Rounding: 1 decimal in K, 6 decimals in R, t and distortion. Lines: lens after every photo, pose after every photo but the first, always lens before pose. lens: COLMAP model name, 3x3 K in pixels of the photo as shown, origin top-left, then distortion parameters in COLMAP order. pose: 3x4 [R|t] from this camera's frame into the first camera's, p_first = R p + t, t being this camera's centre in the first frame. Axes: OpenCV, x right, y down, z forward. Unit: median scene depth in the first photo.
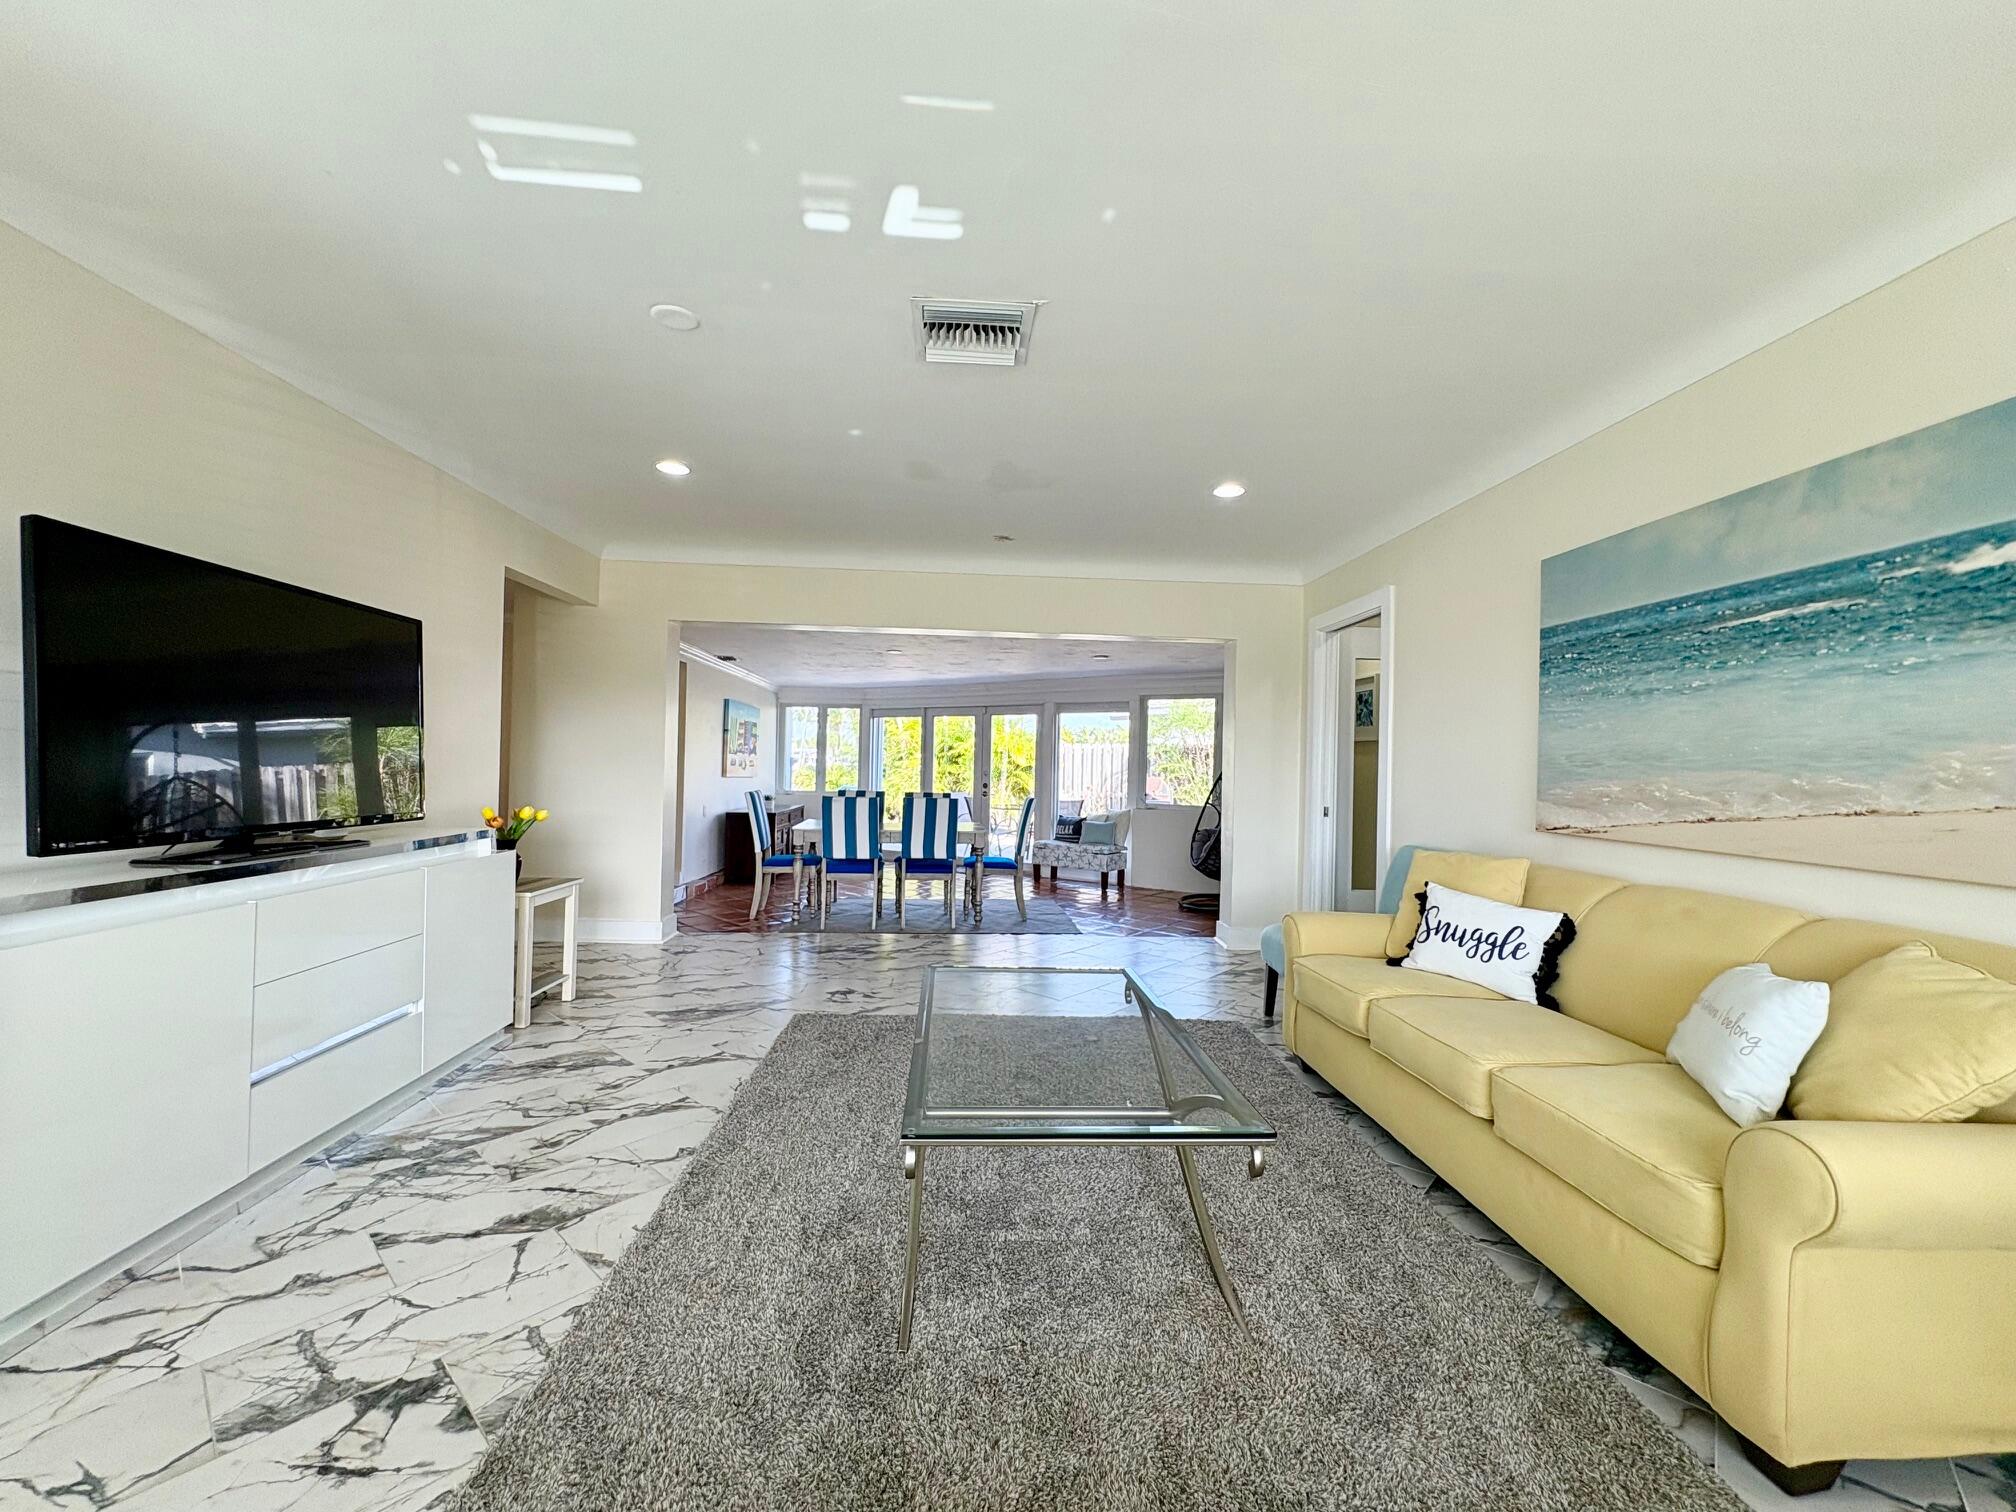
lens RADIAL K [[798.8, 0, 1008.0], [0, 798.8, 756.0], [0, 0, 1]] dist [-0.000885, 0.000103]
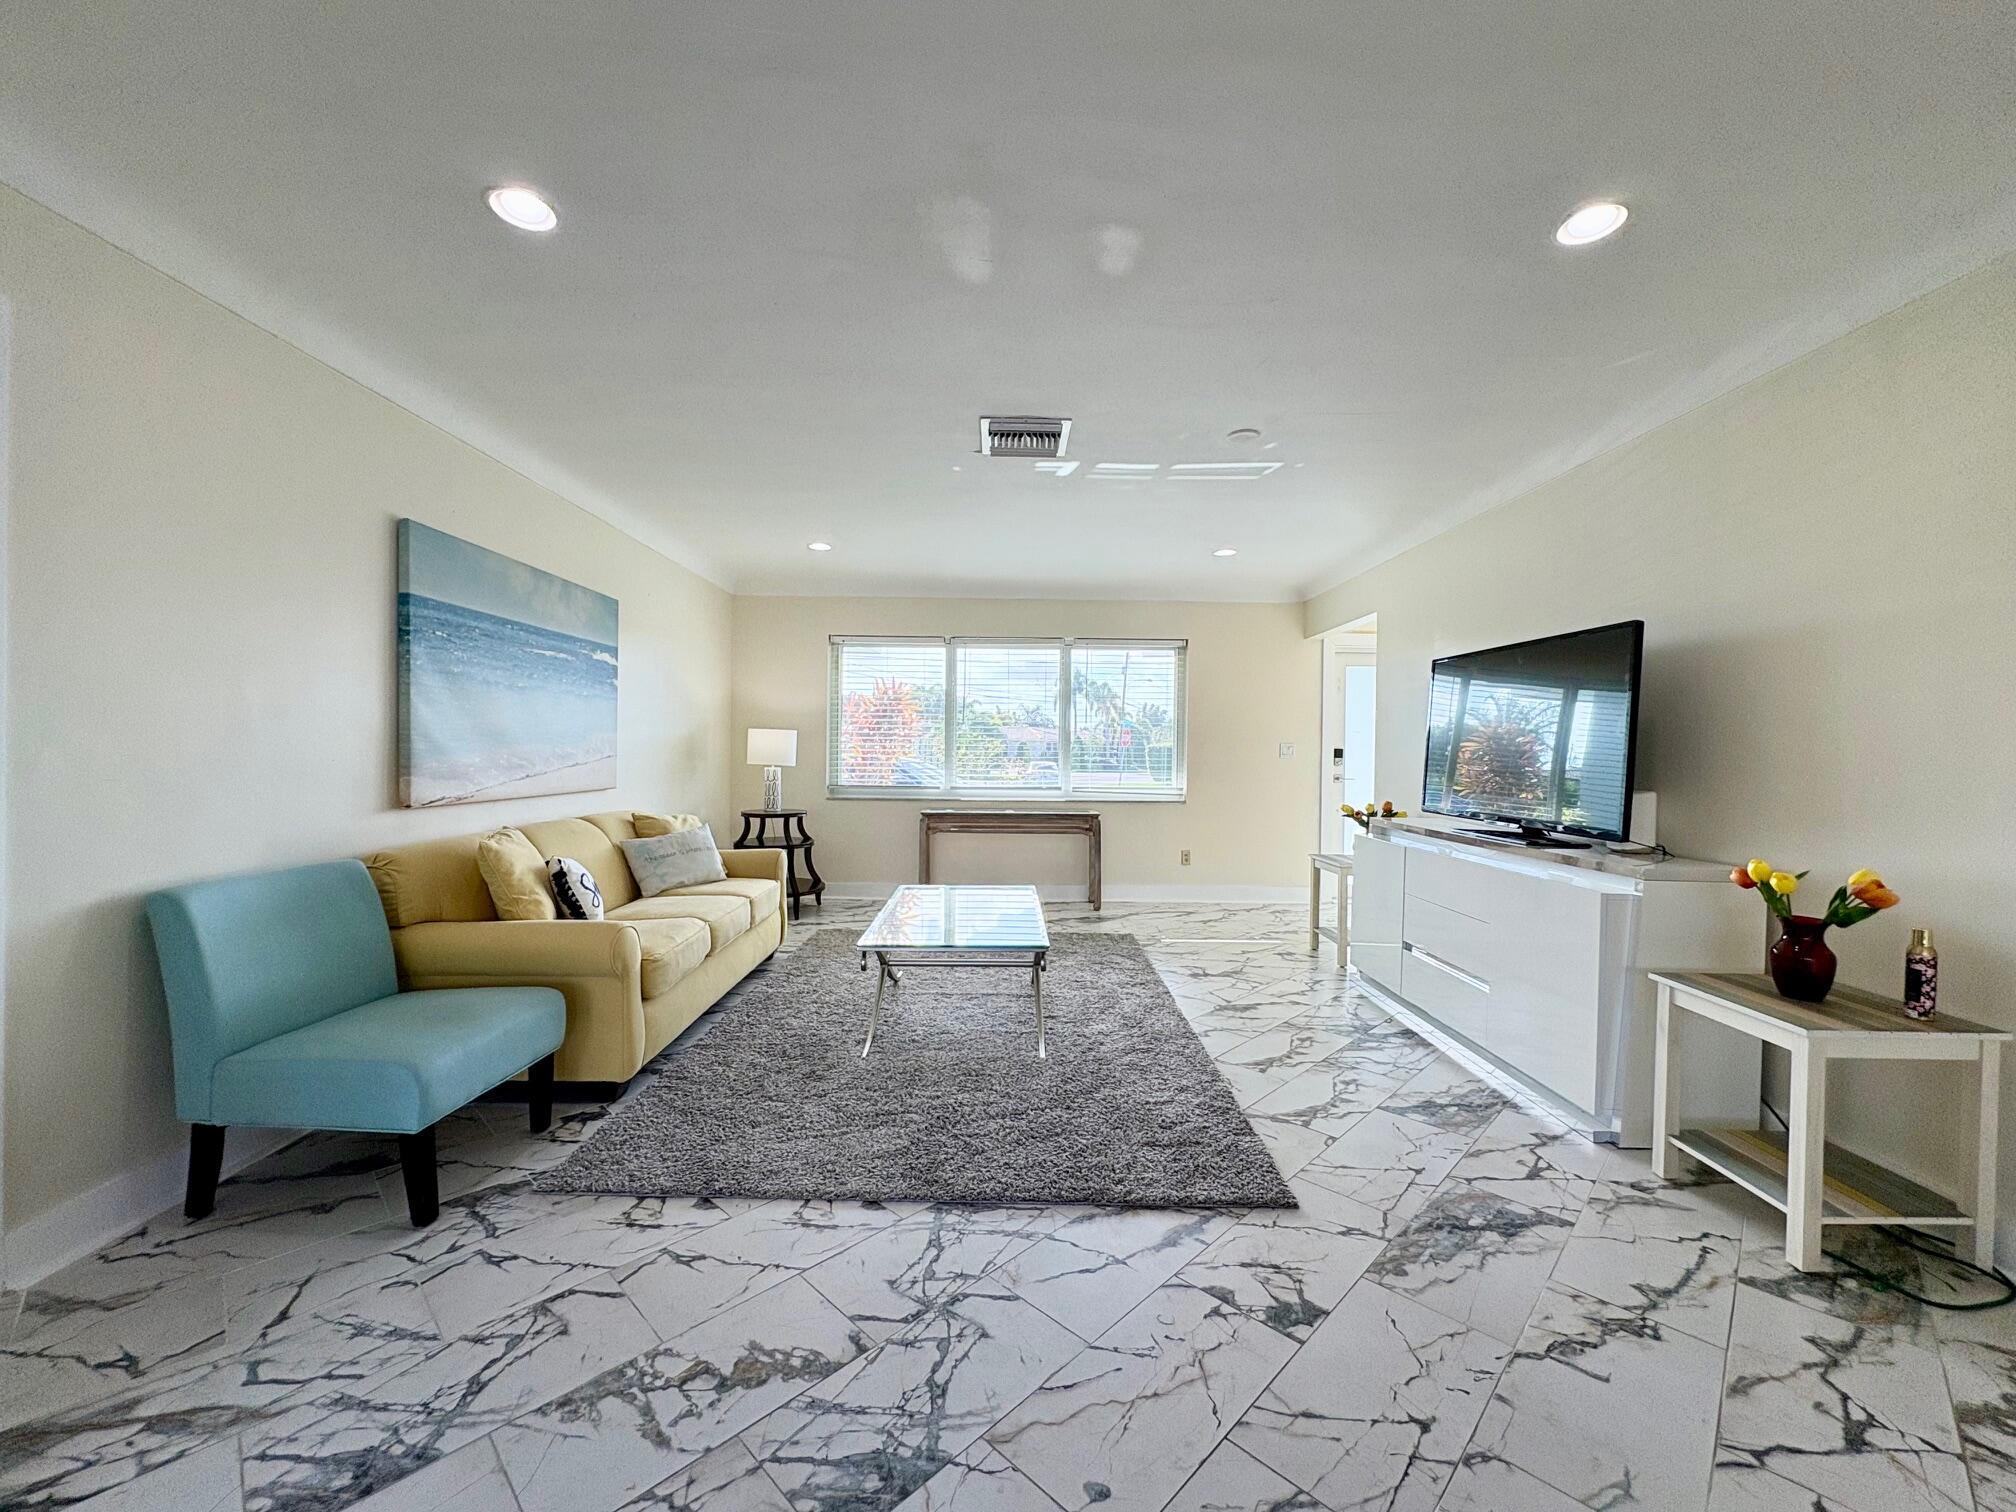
lens RADIAL K [[798.8, 0, 1008.0], [0, 798.8, 756.0], [0, 0, 1]] dist [-0.000885, 0.000103]
pose [[-0.997570, -0.035747, 0.059807, -0.114730], [-0.035897, 0.999354, -0.001430, 0.009557], [-0.059717, -0.003574, -0.998209, 2.327158]]
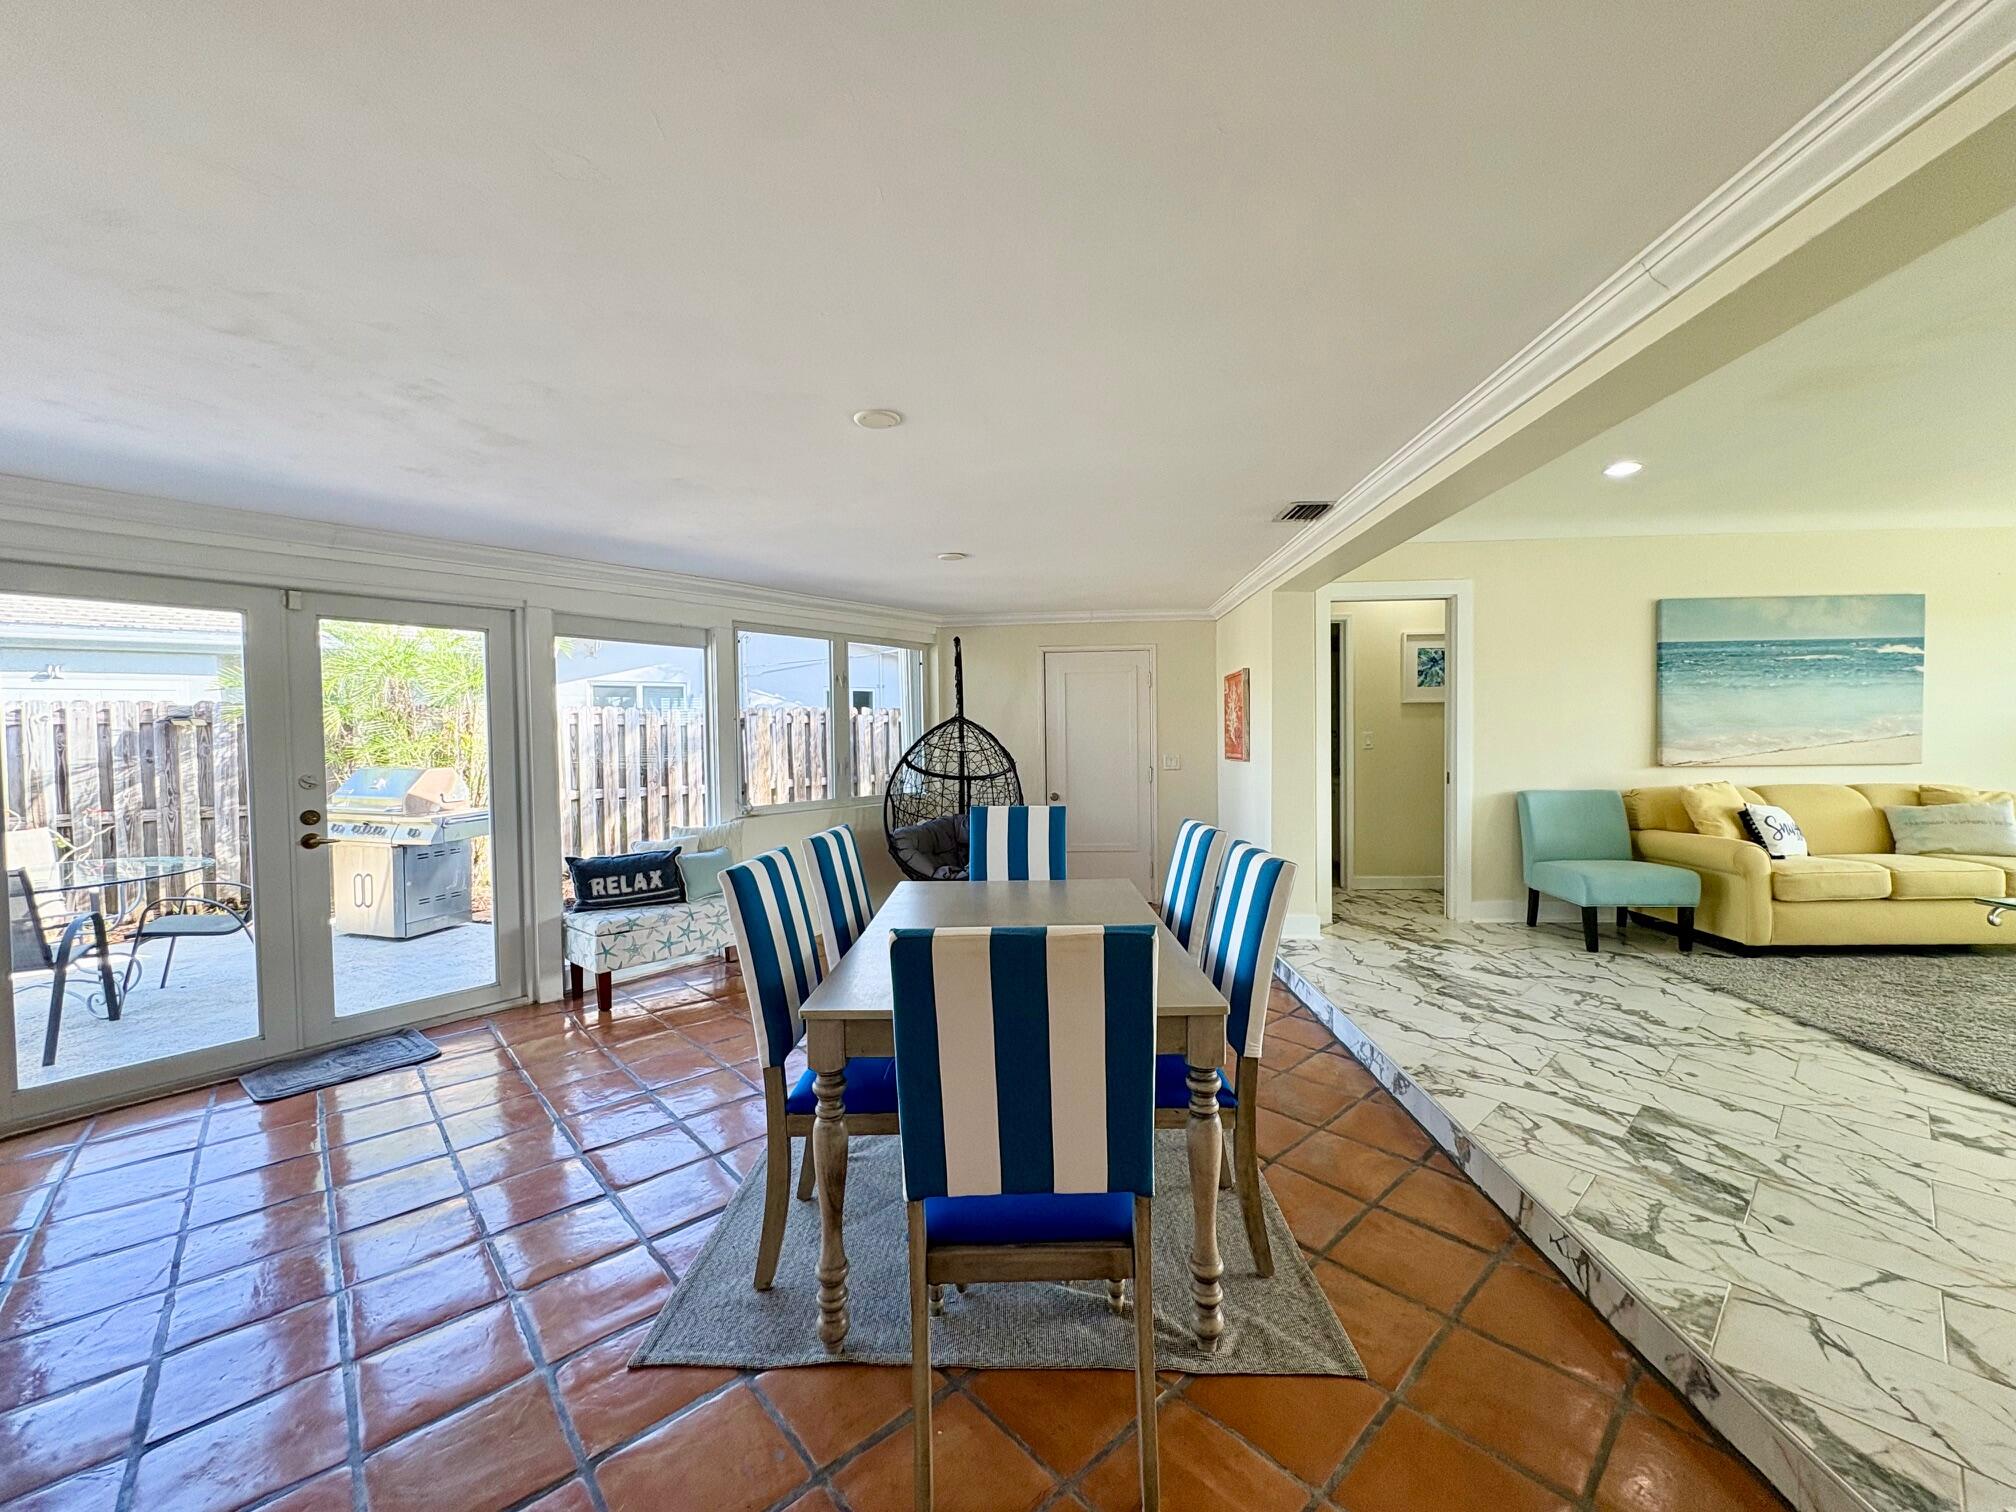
lens RADIAL K [[798.8, 0, 1008.0], [0, 798.8, 756.0], [0, 0, 1]] dist [-0.000885, 0.000103]
pose [[0.115122, -0.049051, 0.992140, -1.357009], [0.006800, 0.998796, 0.048591, -0.020106], [-0.993328, 0.001152, 0.115317, 2.623626]]
